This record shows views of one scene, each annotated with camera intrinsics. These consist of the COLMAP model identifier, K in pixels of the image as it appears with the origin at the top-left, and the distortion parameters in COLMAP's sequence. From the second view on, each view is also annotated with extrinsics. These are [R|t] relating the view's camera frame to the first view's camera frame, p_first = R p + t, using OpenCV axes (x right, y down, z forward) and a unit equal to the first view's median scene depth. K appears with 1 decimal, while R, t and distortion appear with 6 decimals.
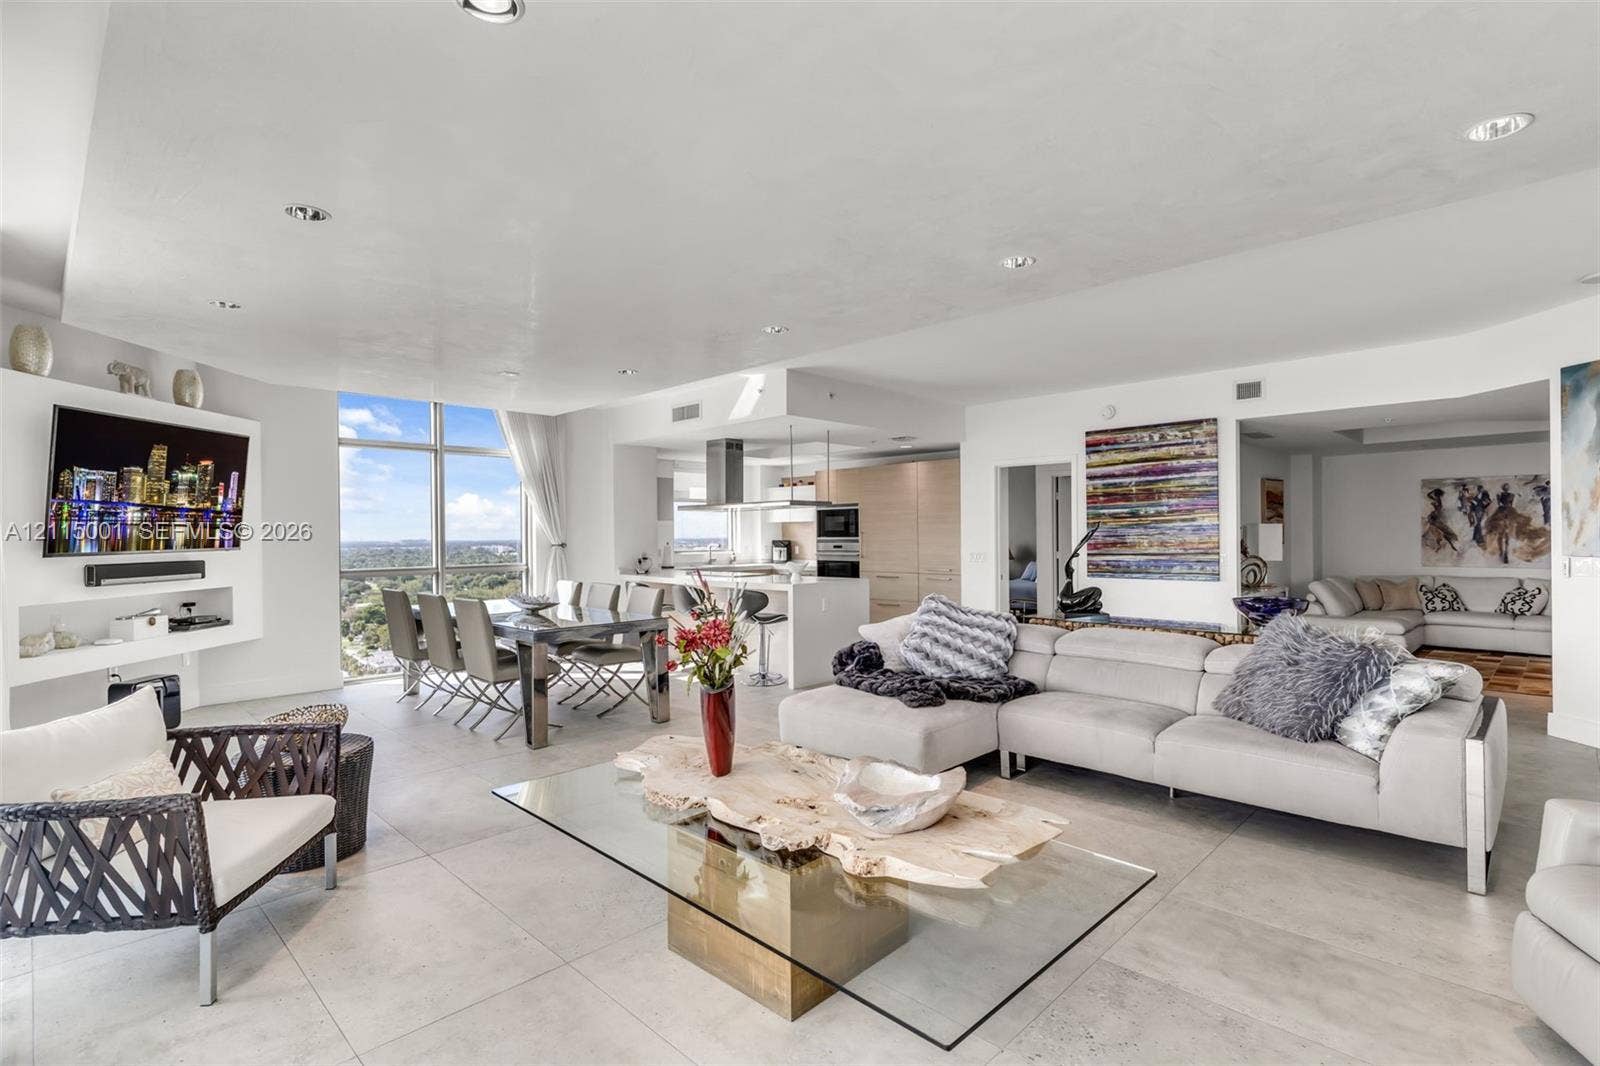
lens RADIAL K [[774.2, 0, 800.0], [0, 774.2, 533.0], [0, 0, 1]] dist [-0.001613, -0.000214]
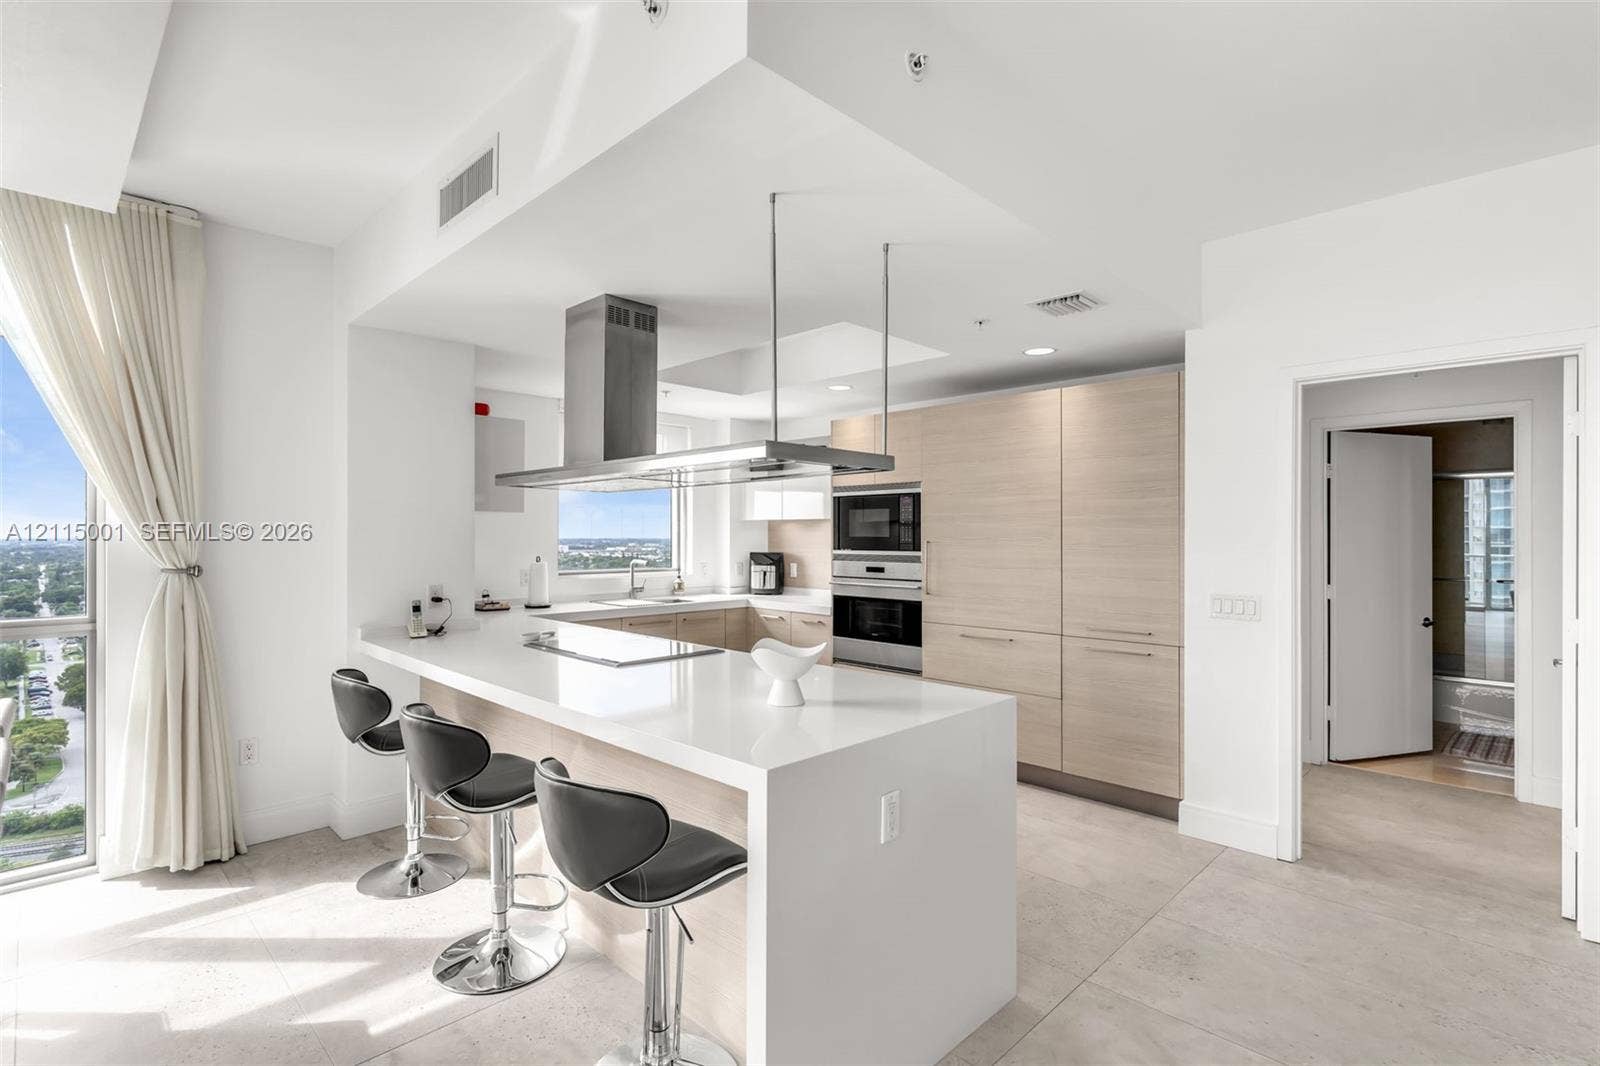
lens RADIAL K [[774.2, 0, 800.0], [0, 774.2, 533.0], [0, 0, 1]] dist [-0.001613, -0.000214]
pose [[0.999959, 0.009025, -0.000118, 0.000510], [-0.009025, 0.999955, -0.002842, -0.004012], [0.000092, 0.002843, 0.999996, 0.512924]]
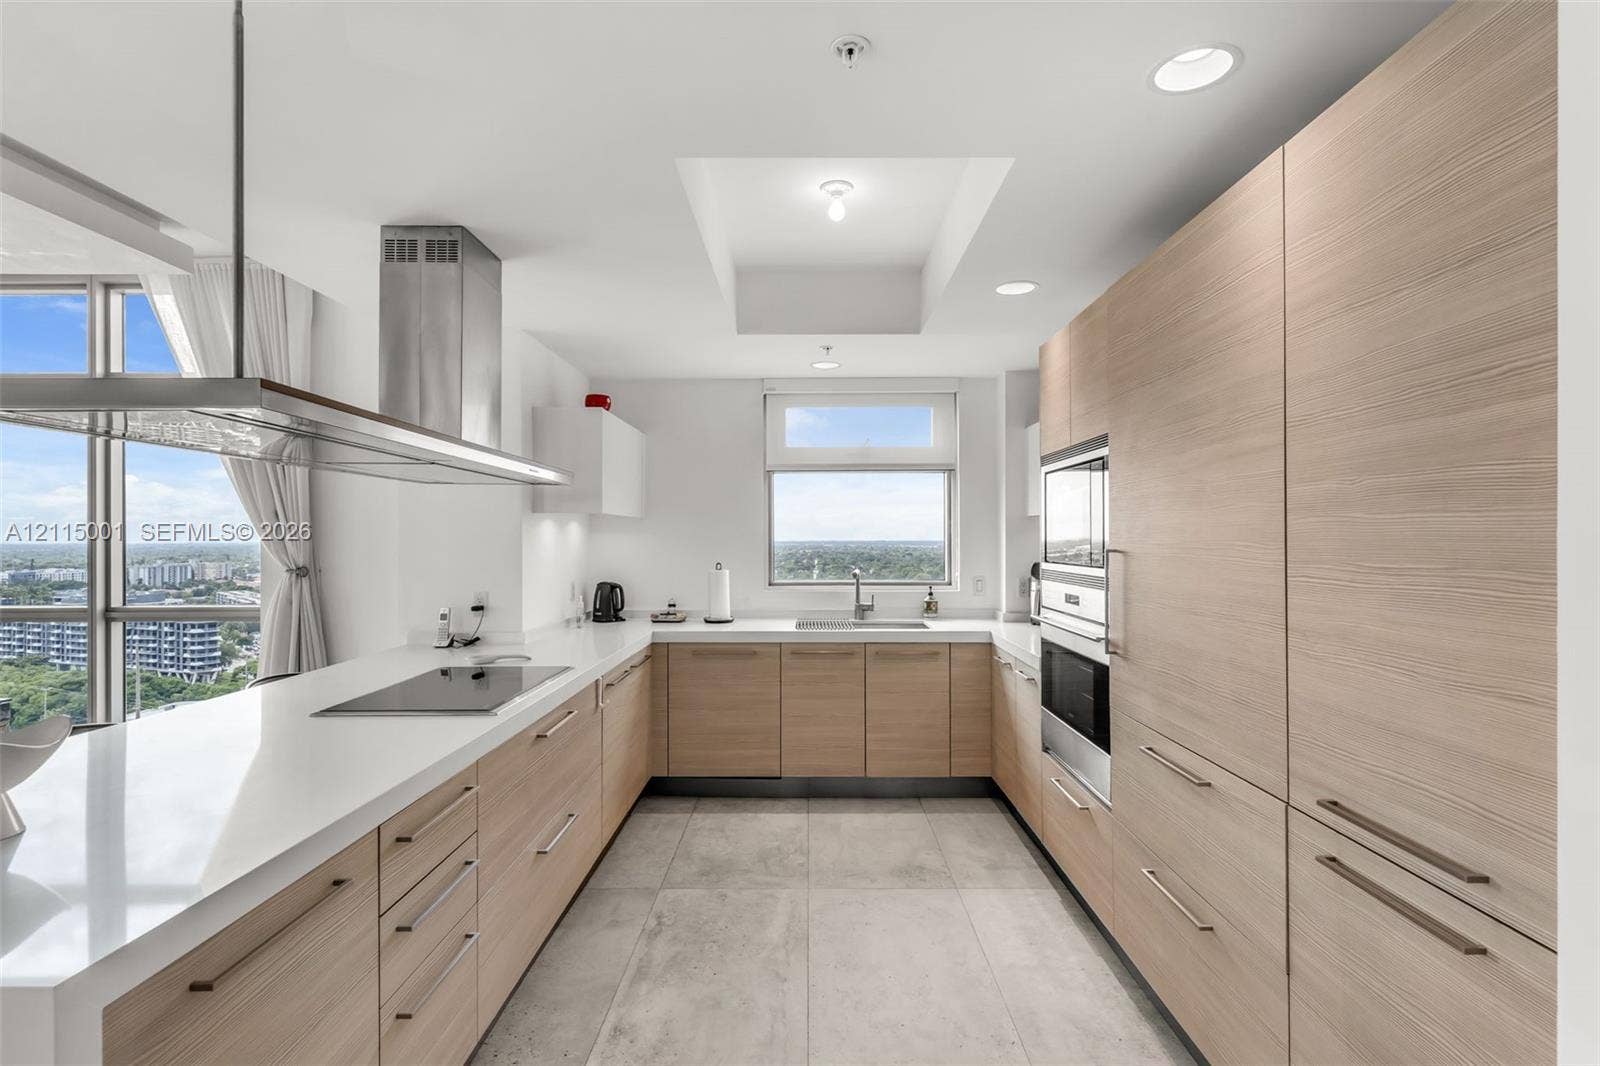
lens RADIAL K [[774.2, 0, 800.0], [0, 774.2, 533.0], [0, 0, 1]] dist [-0.001613, -0.000214]
pose [[0.704462, 0.001354, -0.709740, 0.183560], [-0.003847, 0.999991, -0.001910, -0.005487], [0.709731, 0.004076, 0.704461, 0.749782]]
